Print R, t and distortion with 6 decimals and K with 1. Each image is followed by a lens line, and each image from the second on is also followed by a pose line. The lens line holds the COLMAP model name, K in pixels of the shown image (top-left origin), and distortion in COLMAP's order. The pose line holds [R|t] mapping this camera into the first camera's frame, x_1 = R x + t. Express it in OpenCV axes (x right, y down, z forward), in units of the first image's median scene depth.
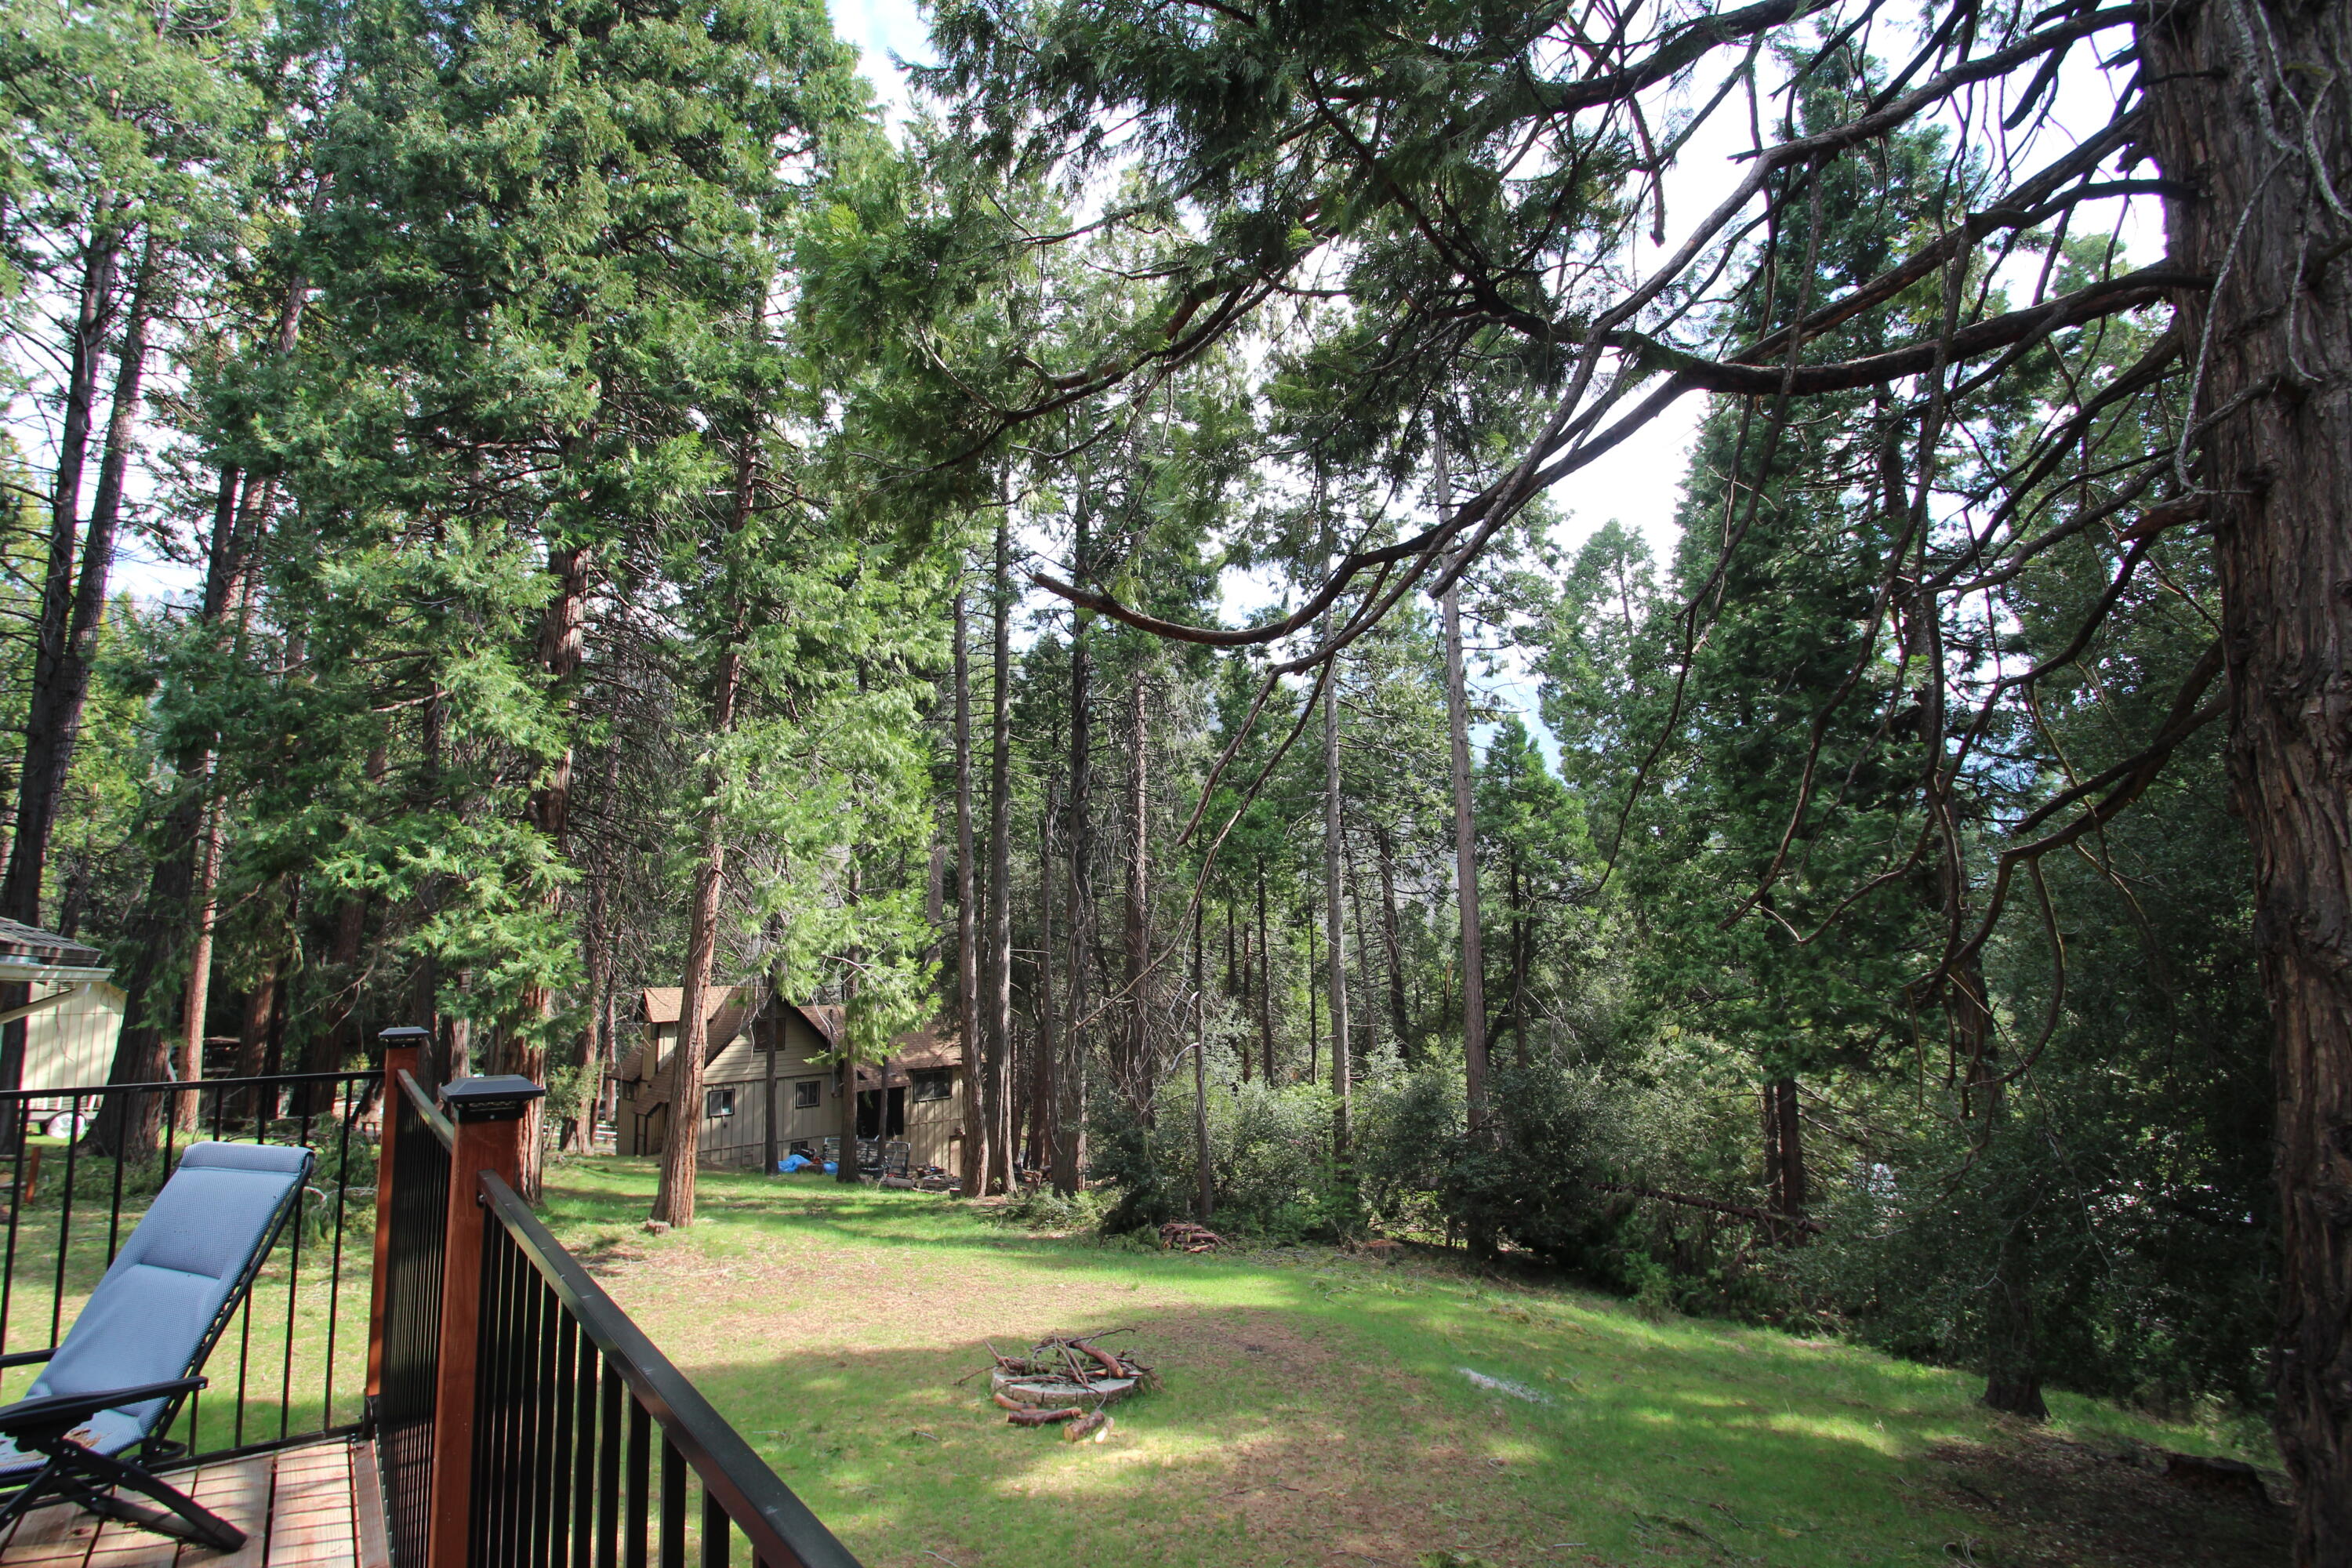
lens RADIAL K [[1124.5, 0, 1166.8], [0, 1124.5, 786.6], [0, 0, 1]] dist [0.003498, -0.014777]
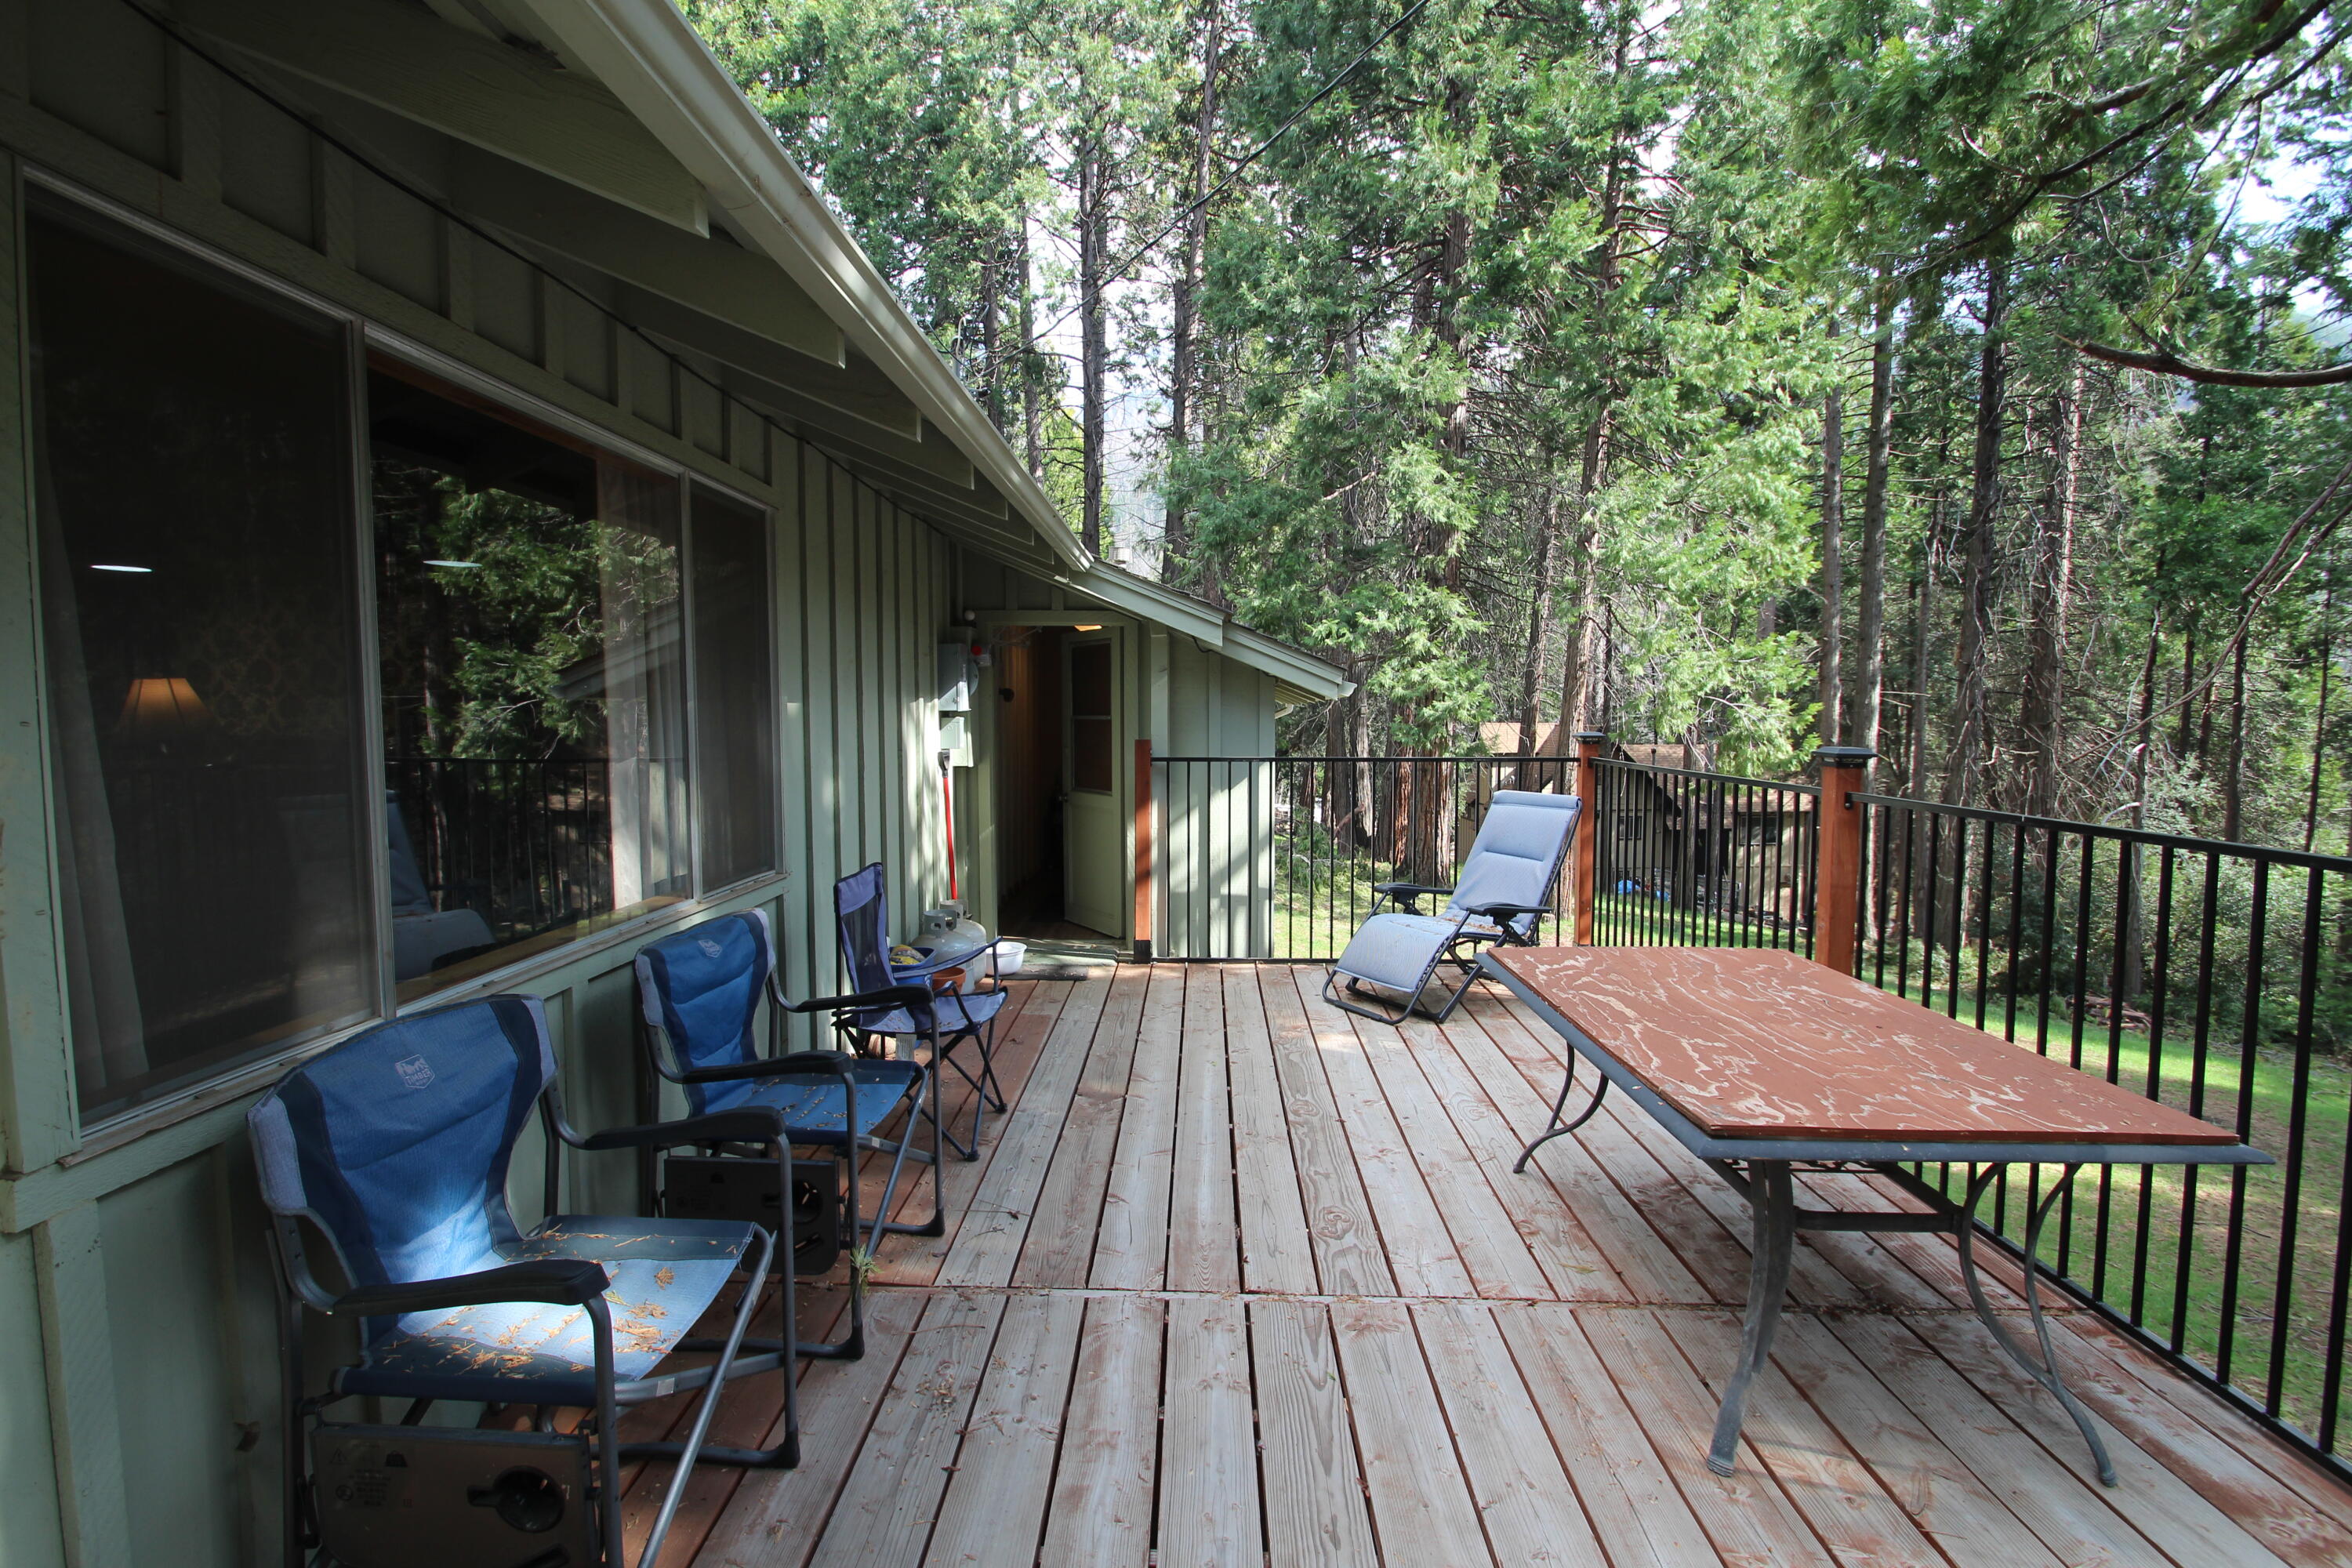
lens RADIAL K [[1124.5, 0, 1172.6], [0, 1124.5, 794.9], [0, 0, 1]] dist [0.003498, -0.014777]
pose [[0.784300, 0.066201, -0.616839, -0.030815], [0.079695, 0.975301, 0.206003, -0.015300], [0.615241, -0.210727, 0.759653, -0.122267]]
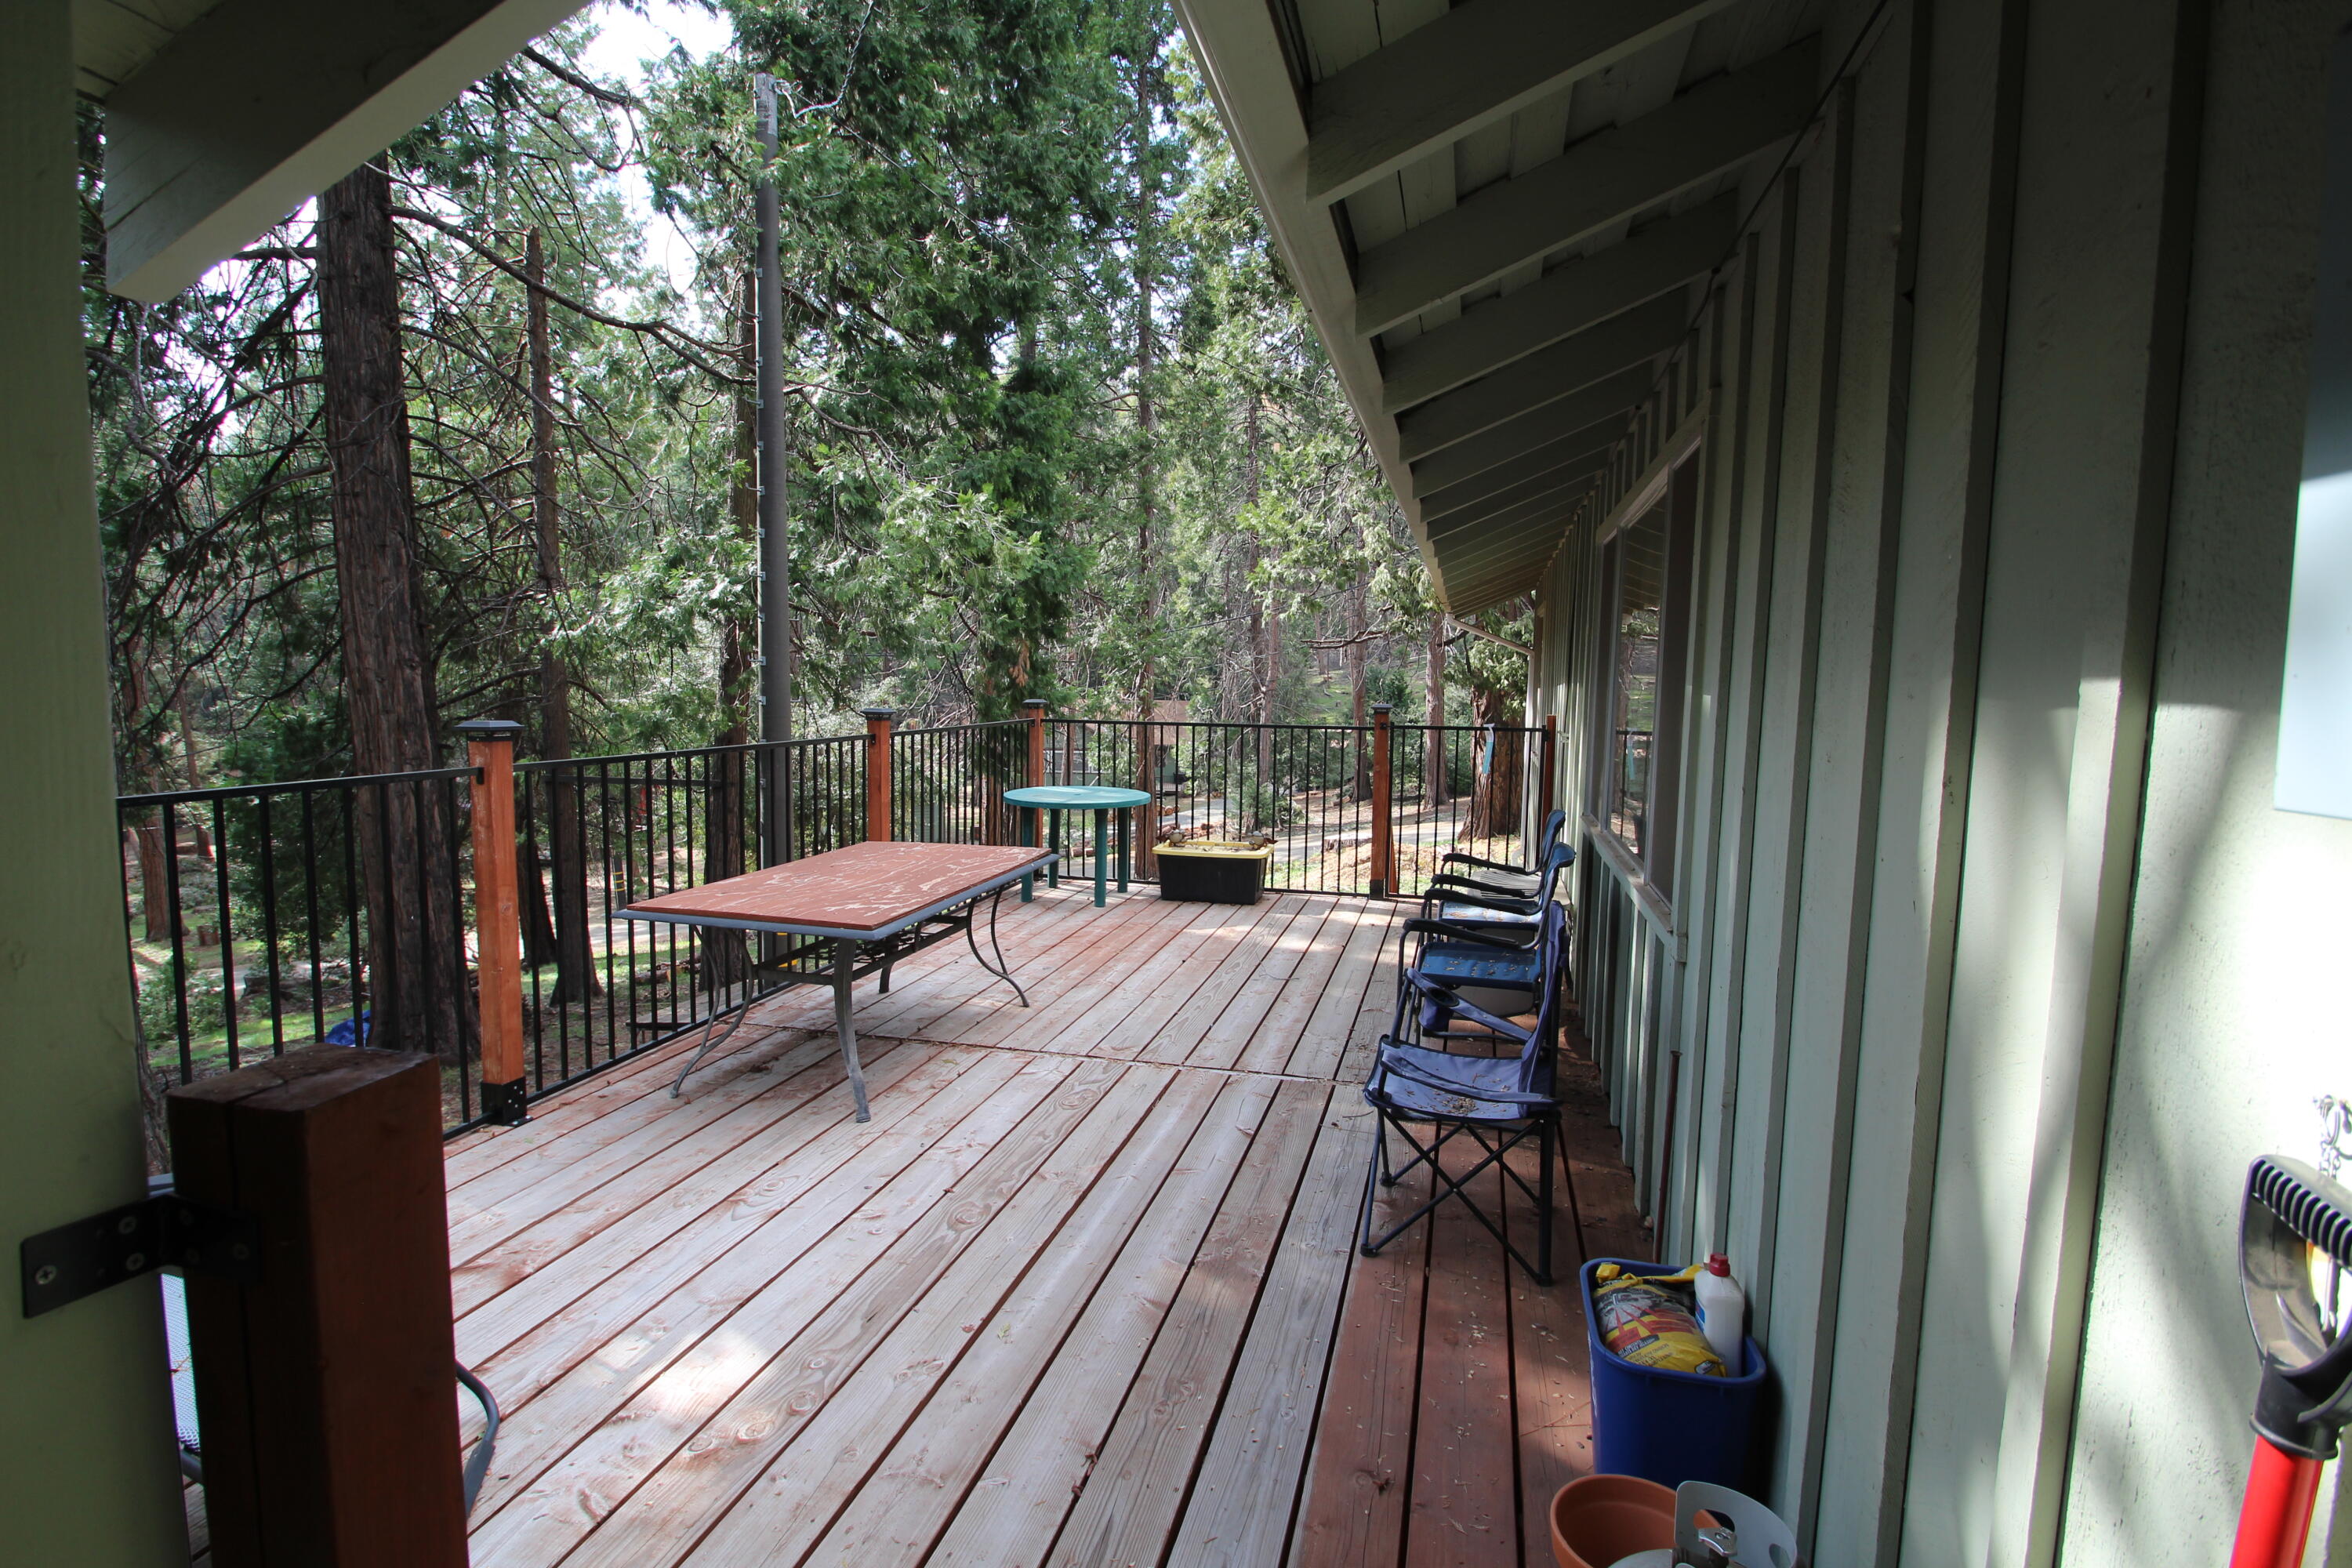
lens RADIAL K [[1124.5, 0, 1167.4], [0, 1124.5, 785.5], [0, 0, 1]] dist [0.003498, -0.014777]
pose [[-0.614683, -0.064107, 0.786165, -2.036110], [-0.122736, 0.992325, -0.015046, 0.315261], [-0.779167, -0.105740, -0.617834, 1.882793]]
